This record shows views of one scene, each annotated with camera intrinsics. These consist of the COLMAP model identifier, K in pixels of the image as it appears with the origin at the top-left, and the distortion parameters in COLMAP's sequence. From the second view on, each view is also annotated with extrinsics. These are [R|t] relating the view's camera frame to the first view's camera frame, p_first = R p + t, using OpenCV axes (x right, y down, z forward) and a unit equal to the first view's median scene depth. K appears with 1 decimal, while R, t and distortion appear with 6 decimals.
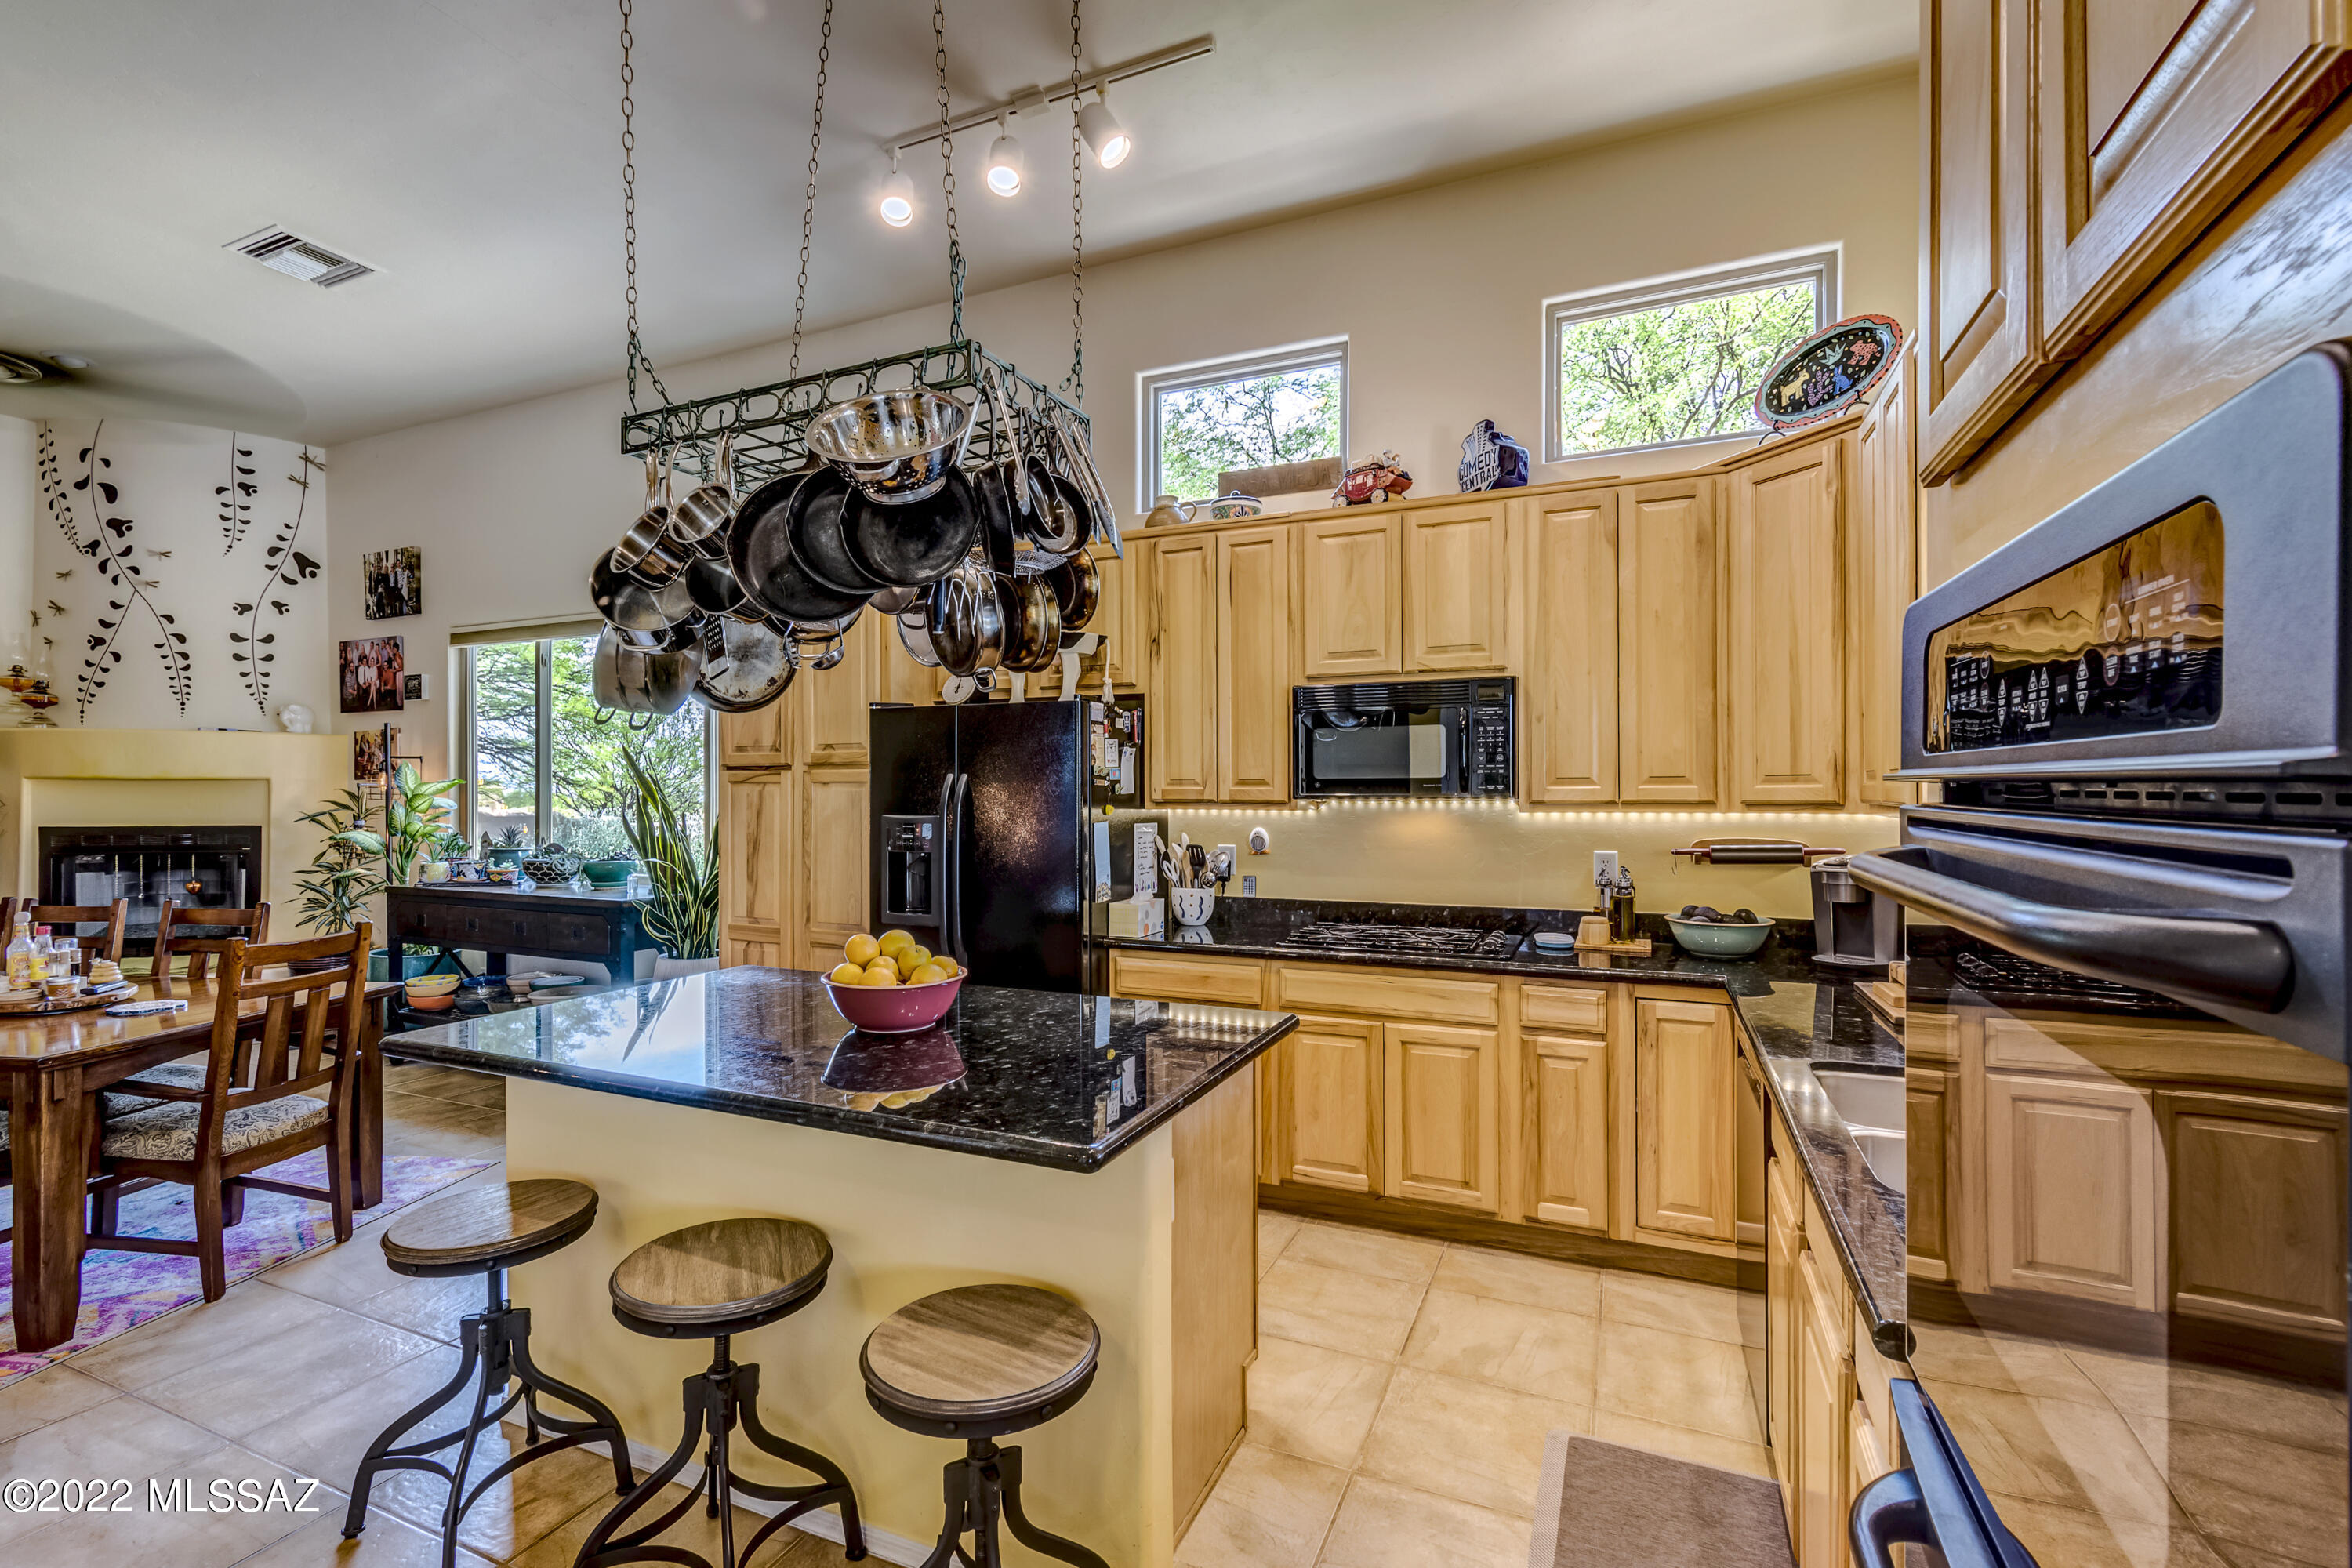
lens RADIAL K [[1052.3, 0, 1164.3], [0, 1052.3, 793.1], [0, 0, 1]] dist [0.006361, -0.002084]
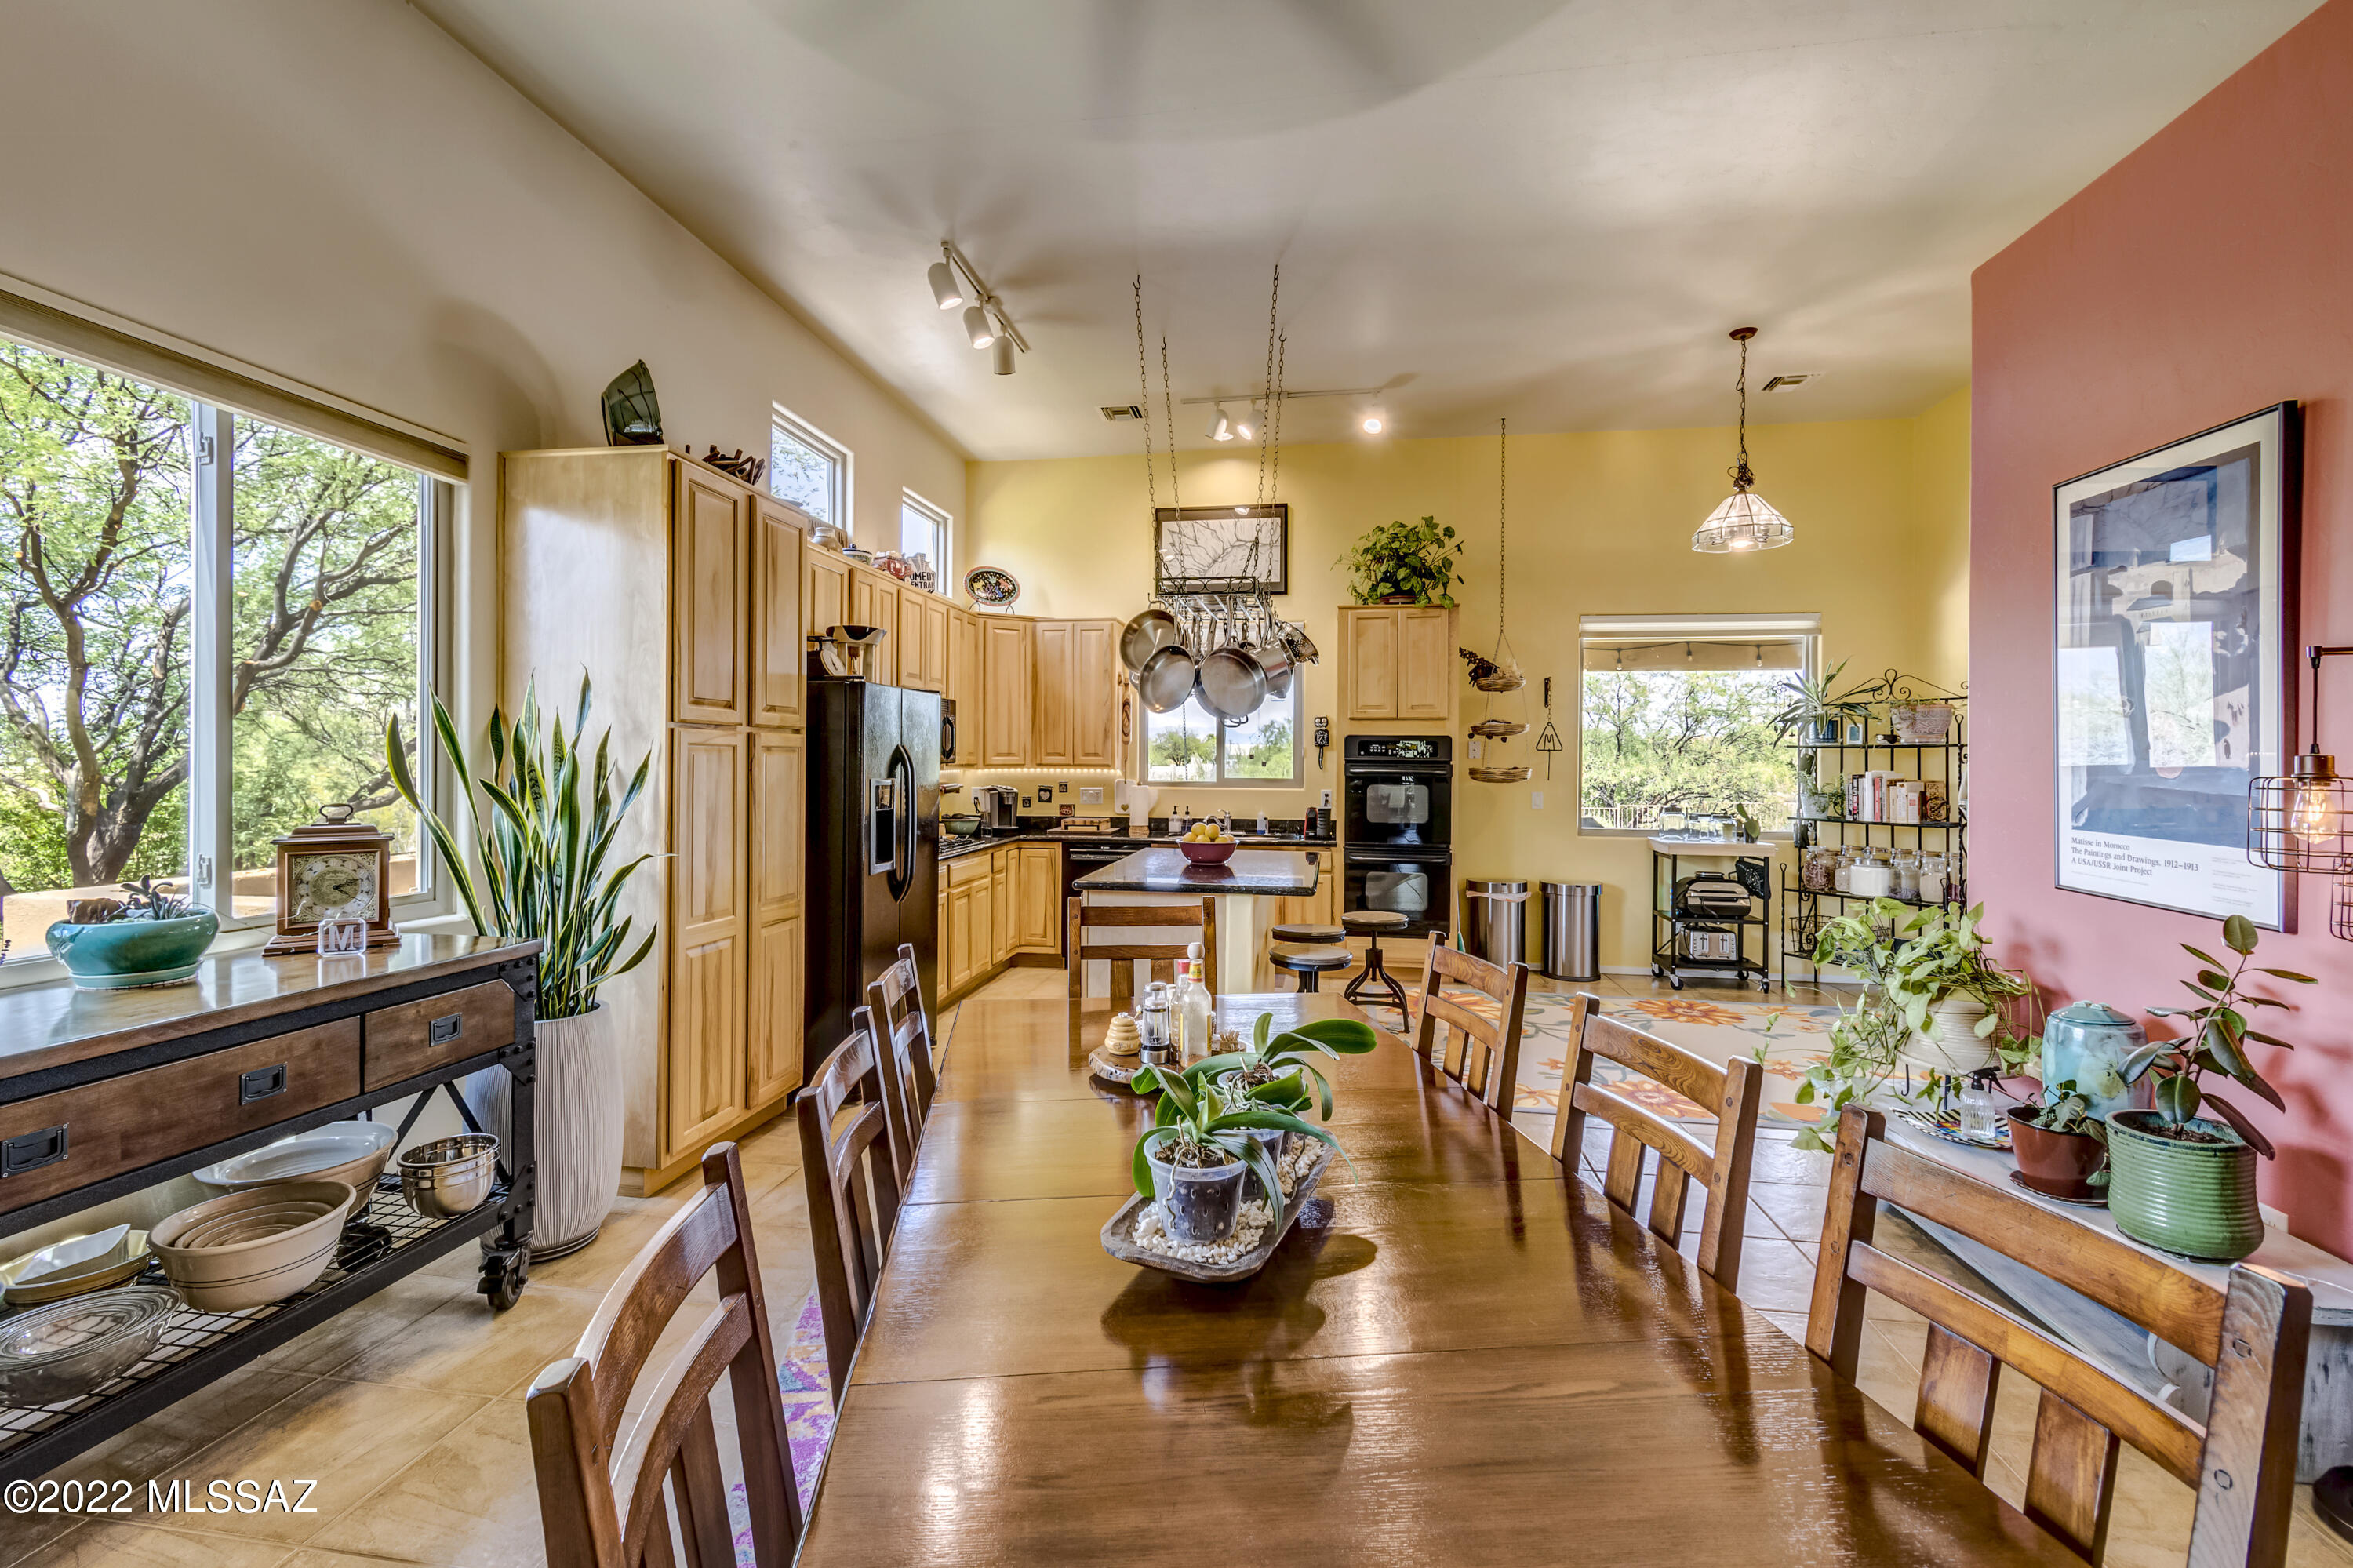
lens RADIAL K [[1052.8, 0, 1146.1], [0, 1052.8, 752.2], [0, 0, 1]] dist [0.006361, -0.002084]
pose [[-0.239993, 0.008404, 0.970738, -0.895261], [-0.005583, 0.999934, -0.010037, 0.001729], [-0.970759, -0.007828, -0.239930, 0.618235]]
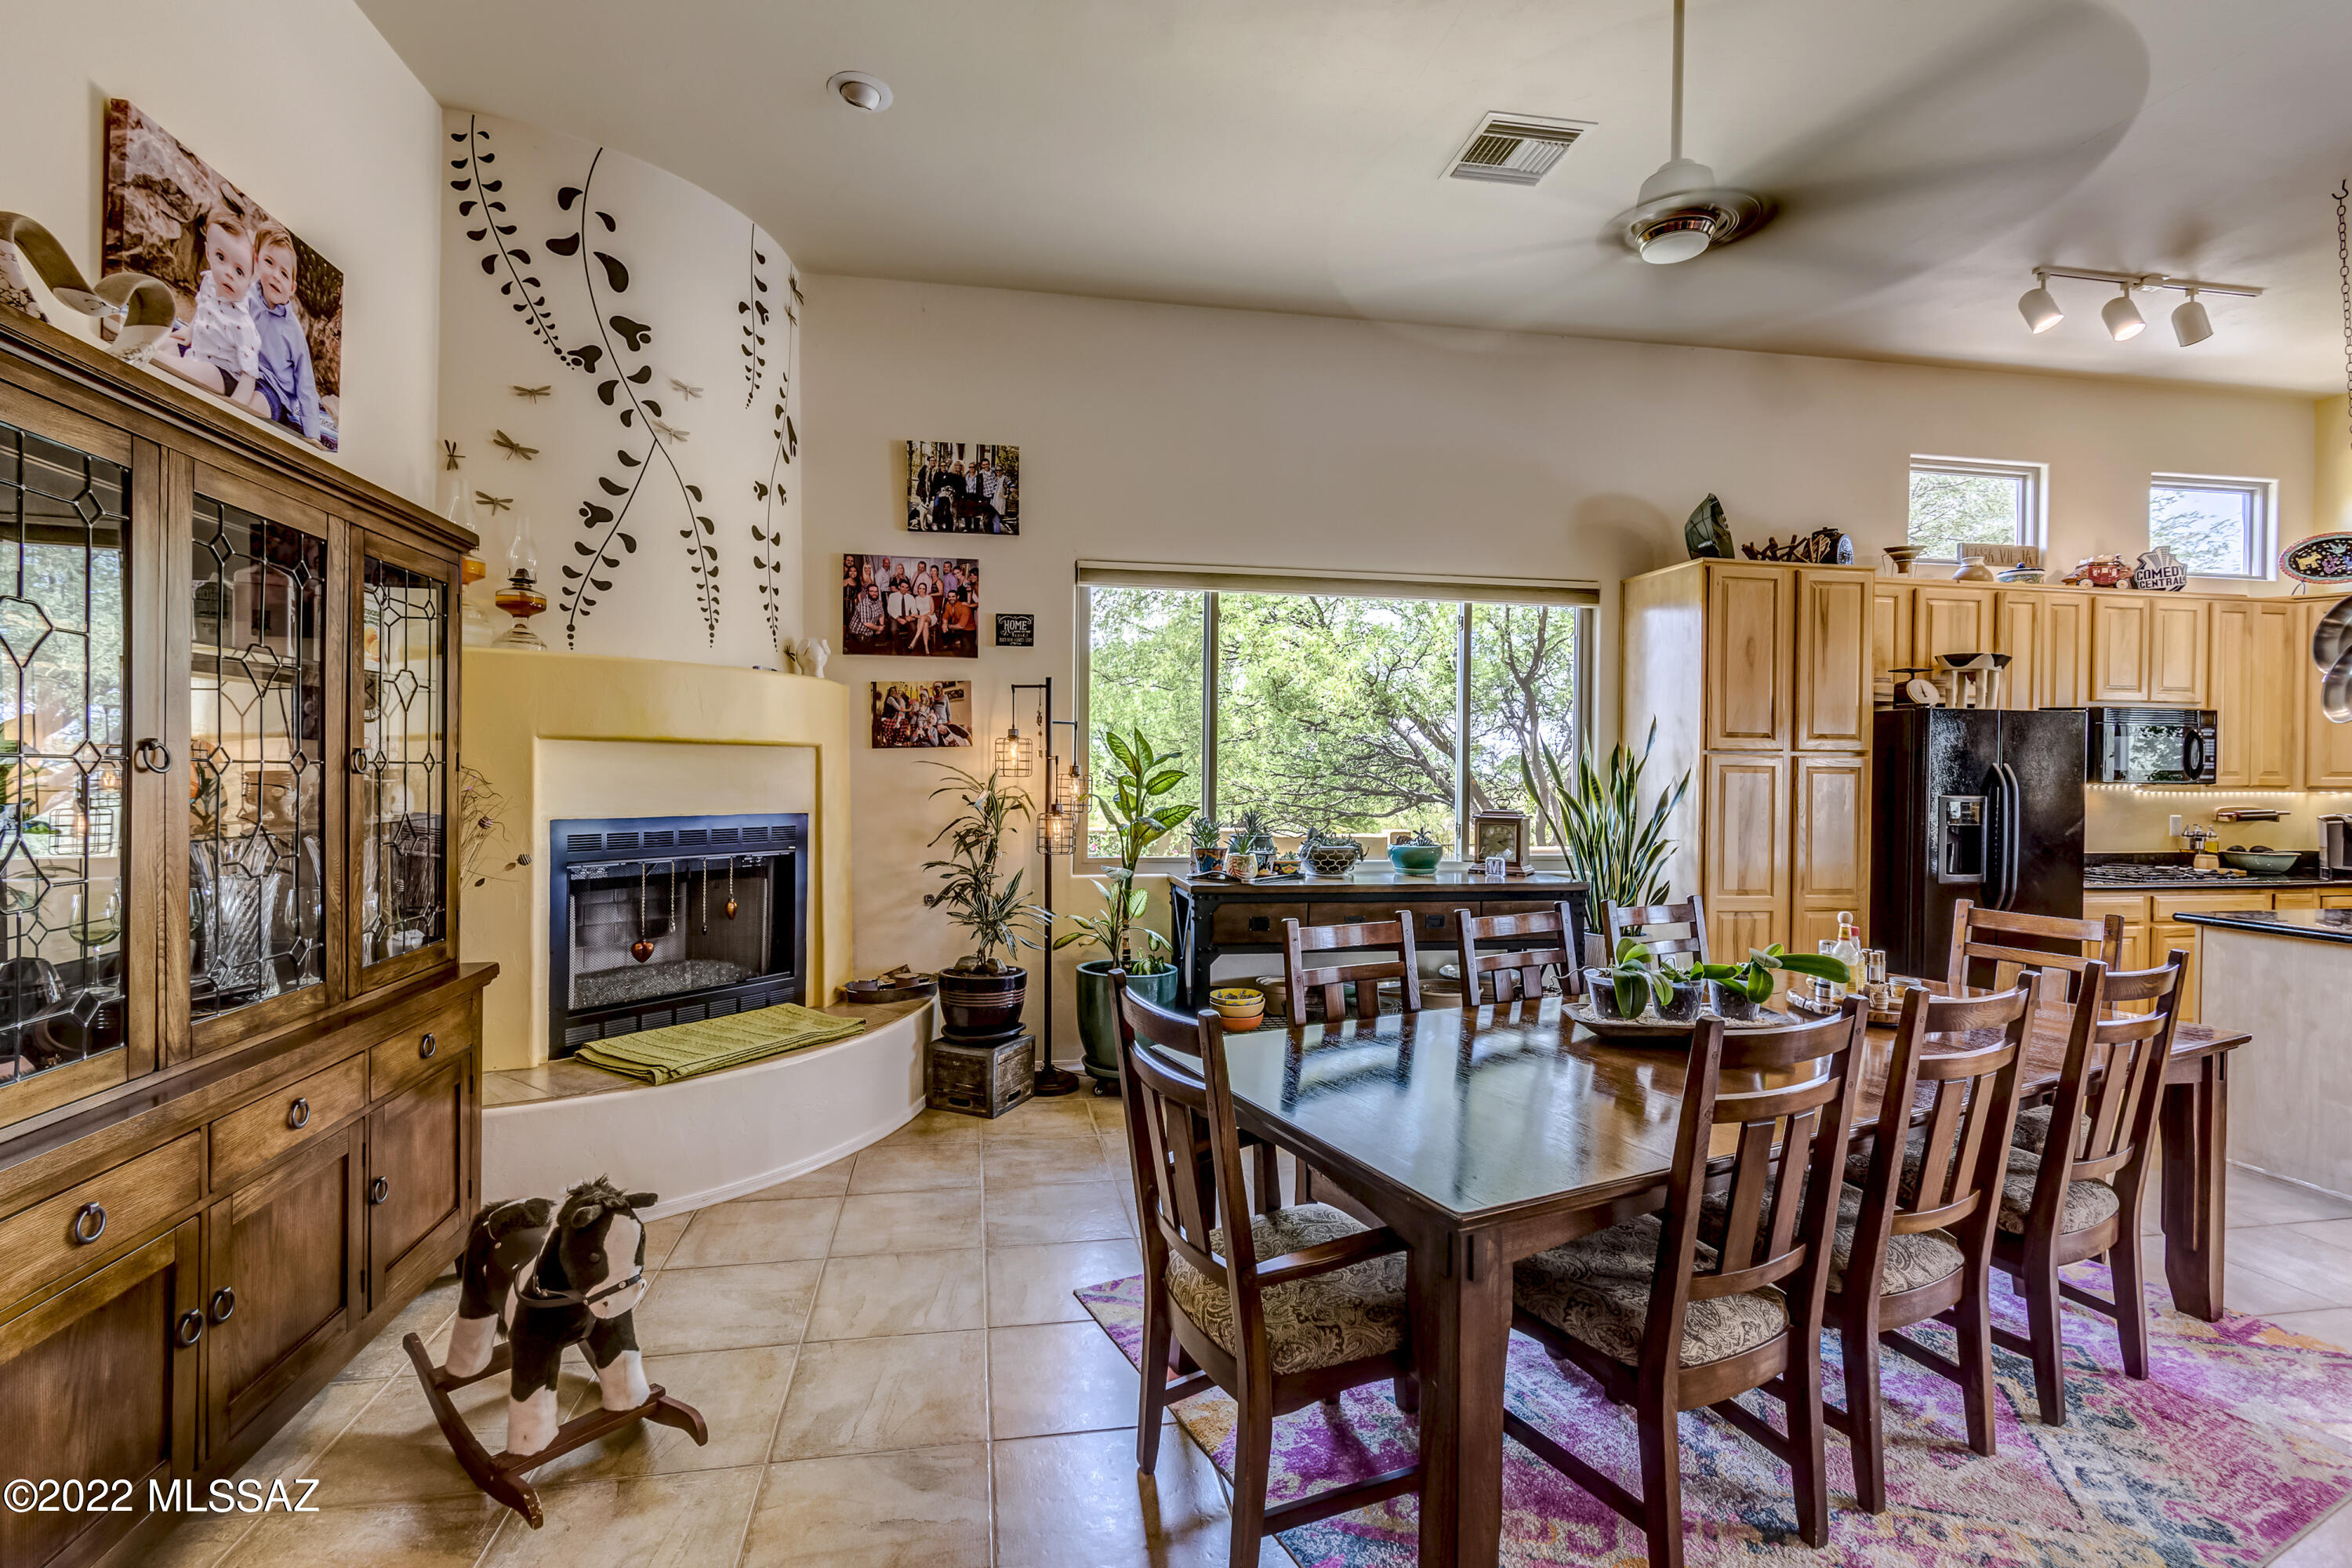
lens RADIAL K [[1052.3, 0, 1162.4], [0, 1052.3, 773.2], [0, 0, 1]] dist [0.006361, -0.002084]
pose [[0.824979, 0.007248, 0.565117, -1.077171], [-0.009987, 0.999949, 0.001755, 0.001201], [-0.565076, -0.007092, 0.825009, 0.313876]]
